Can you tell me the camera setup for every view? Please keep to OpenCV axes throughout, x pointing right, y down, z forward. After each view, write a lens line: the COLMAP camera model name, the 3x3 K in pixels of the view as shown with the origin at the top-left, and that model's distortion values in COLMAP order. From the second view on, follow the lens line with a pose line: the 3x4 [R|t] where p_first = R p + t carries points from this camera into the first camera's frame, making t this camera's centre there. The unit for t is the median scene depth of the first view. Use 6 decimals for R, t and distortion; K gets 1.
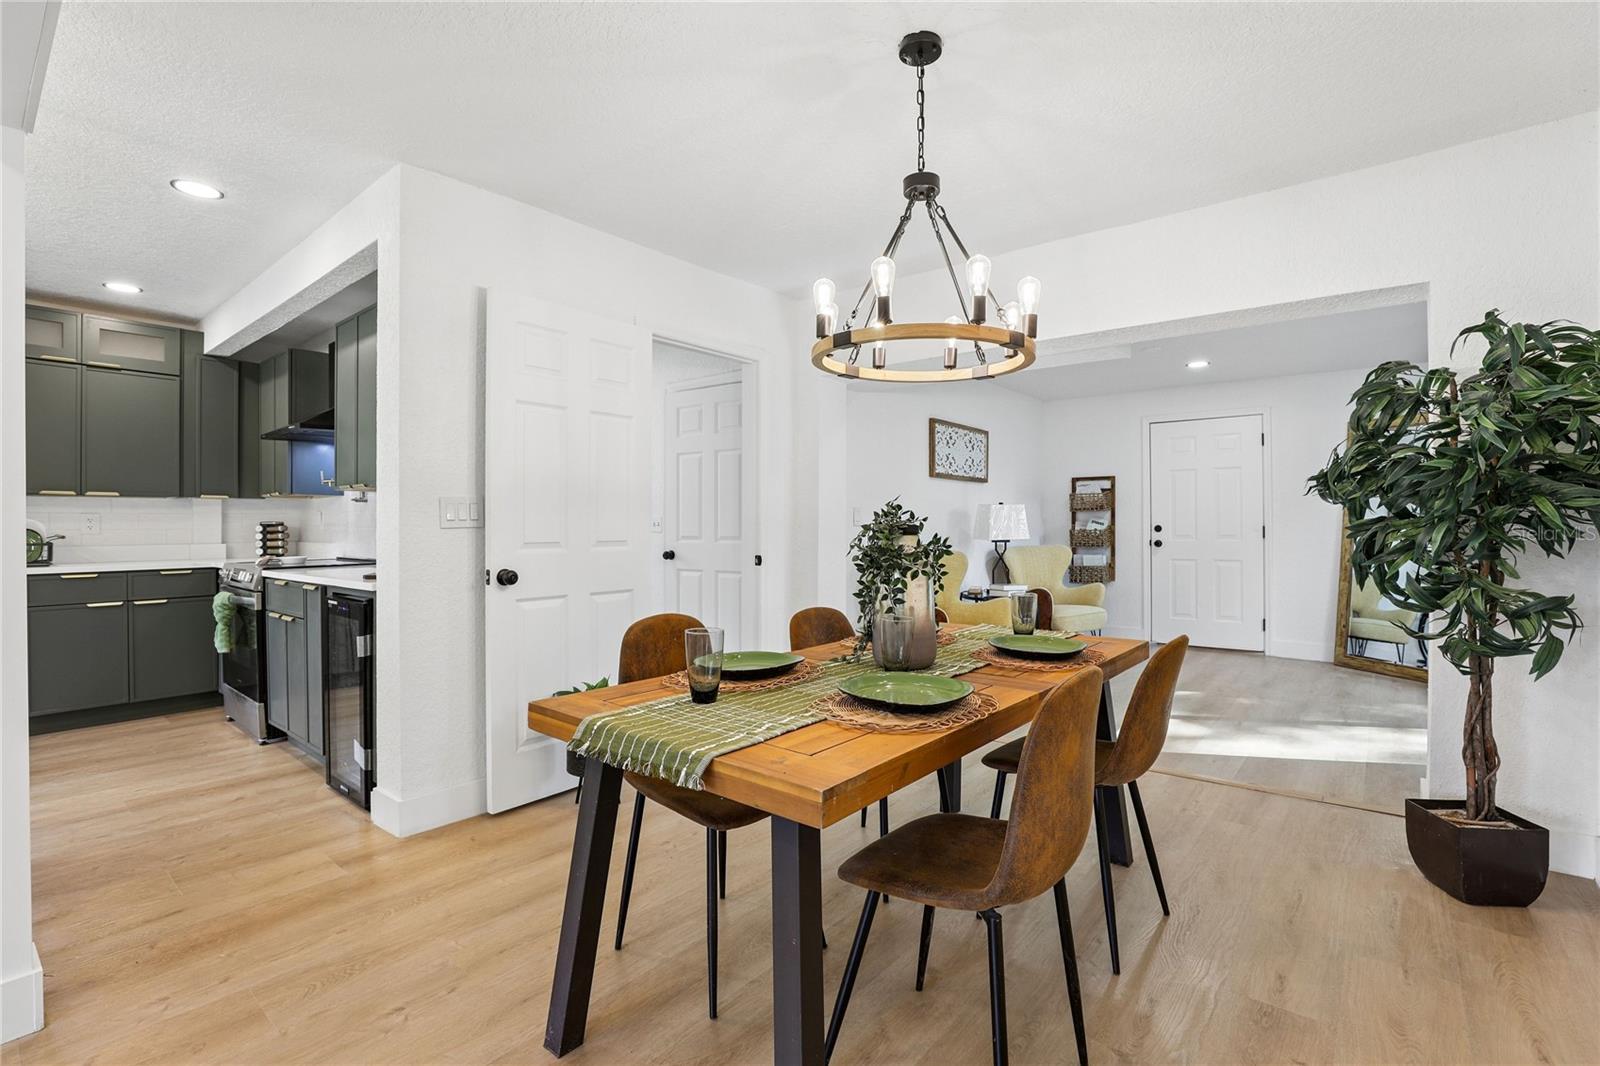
lens RADIAL K [[728.3, 0, 800.3], [0, 728.3, 522.8], [0, 0, 1]] dist [-0.049519, 0.015220]
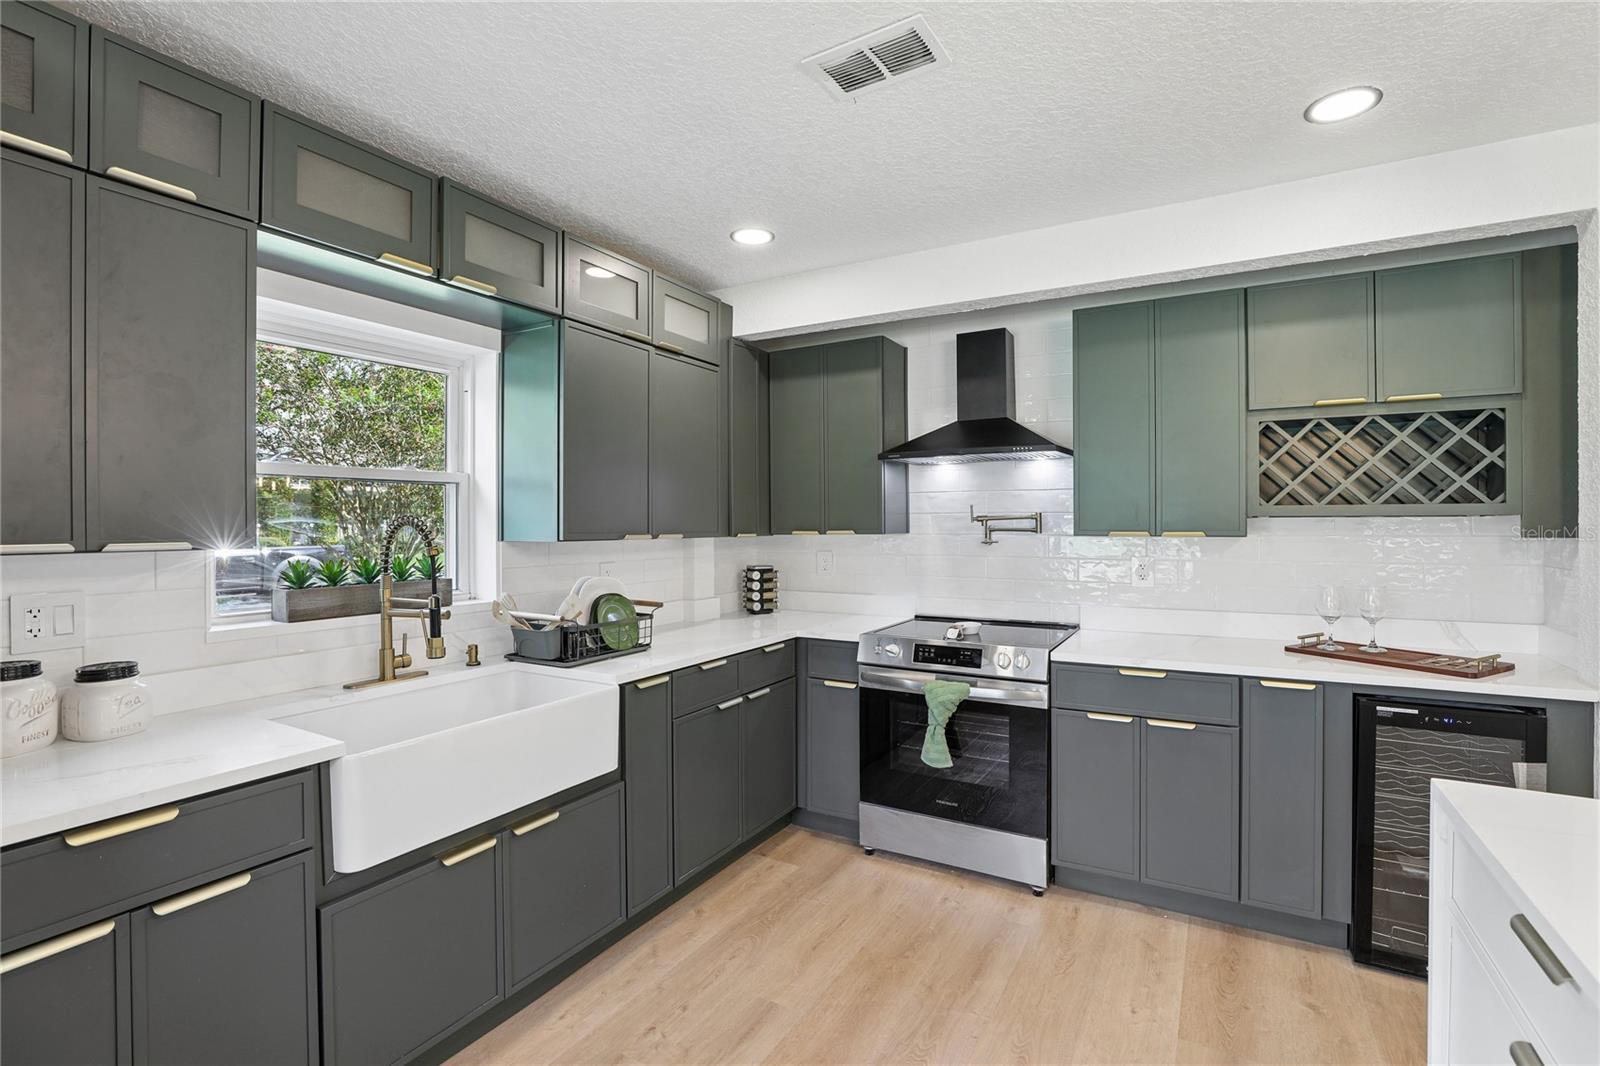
lens RADIAL K [[728.3, 0, 800.3], [0, 728.3, 522.8], [0, 0, 1]] dist [-0.049519, 0.015220]
pose [[0.986944, 0.001157, 0.161060, -0.943591], [-0.000840, 0.999998, -0.002035, -0.051088], [-0.161062, 0.001873, 0.986943, 0.276677]]
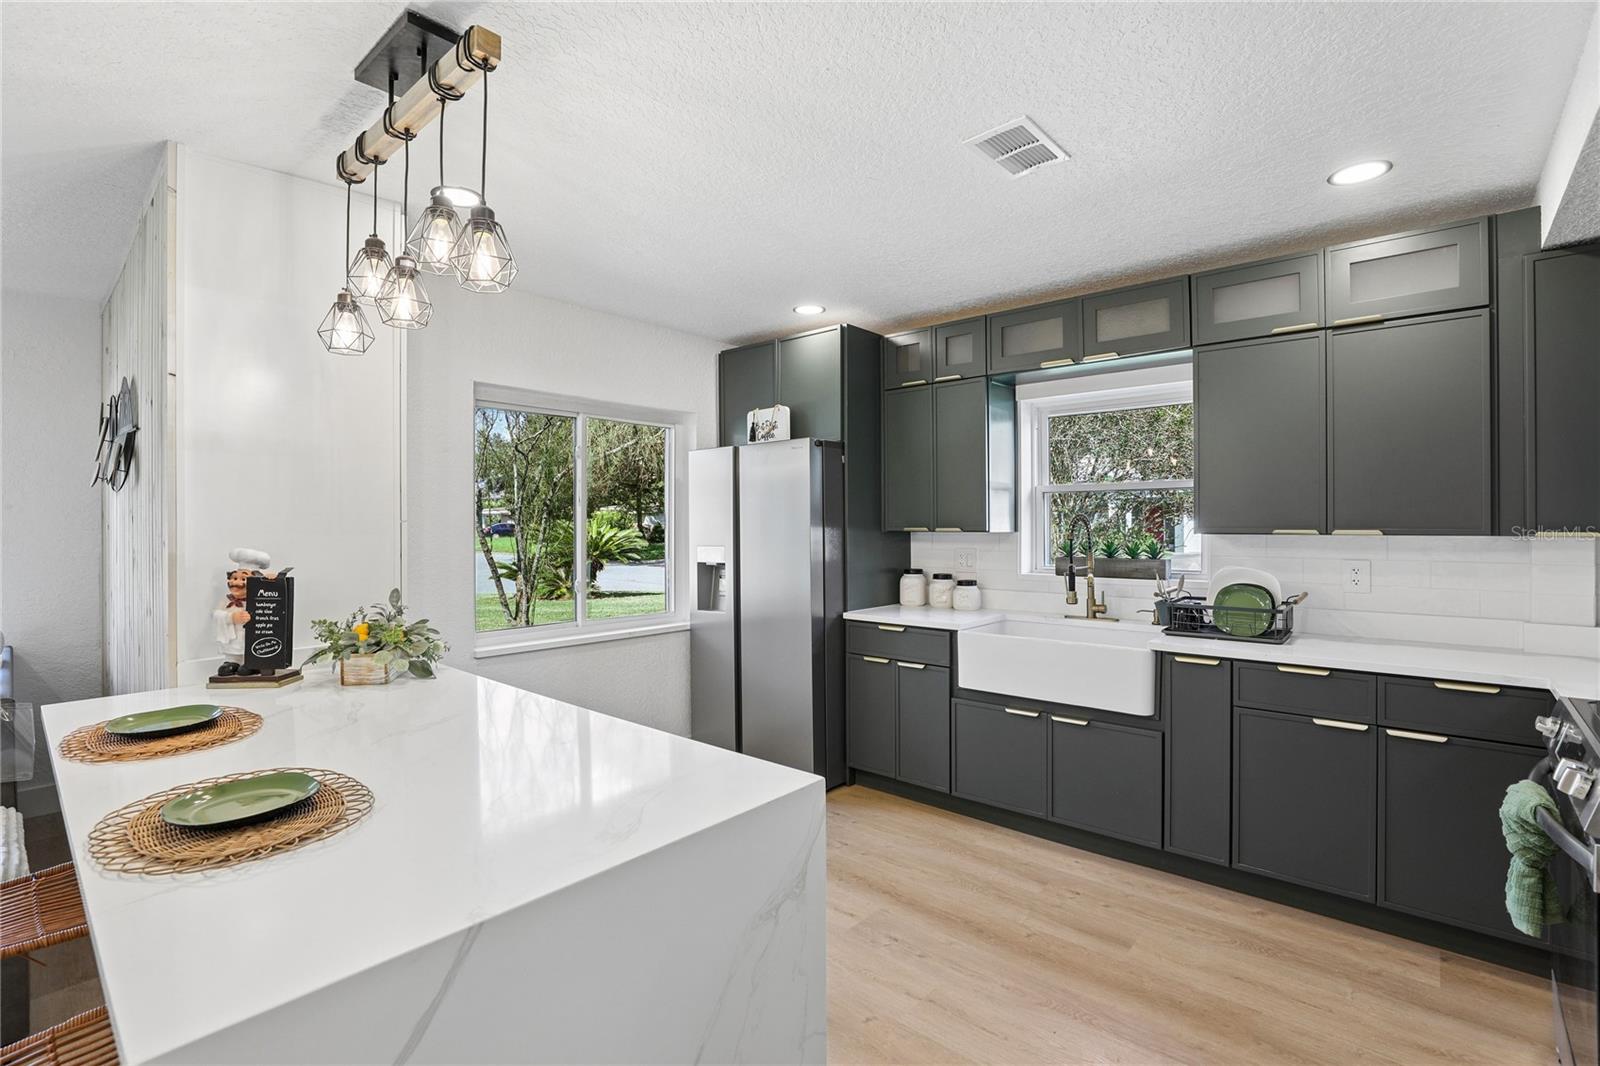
lens RADIAL K [[728.3, 0, 800.3], [0, 728.3, 522.8], [0, 0, 1]] dist [-0.049519, 0.015220]
pose [[-0.042078, -0.001037, -0.999114, -0.344726], [0.000365, 0.999999, -0.001053, -0.047199], [0.999114, -0.000409, -0.042078, 0.525557]]
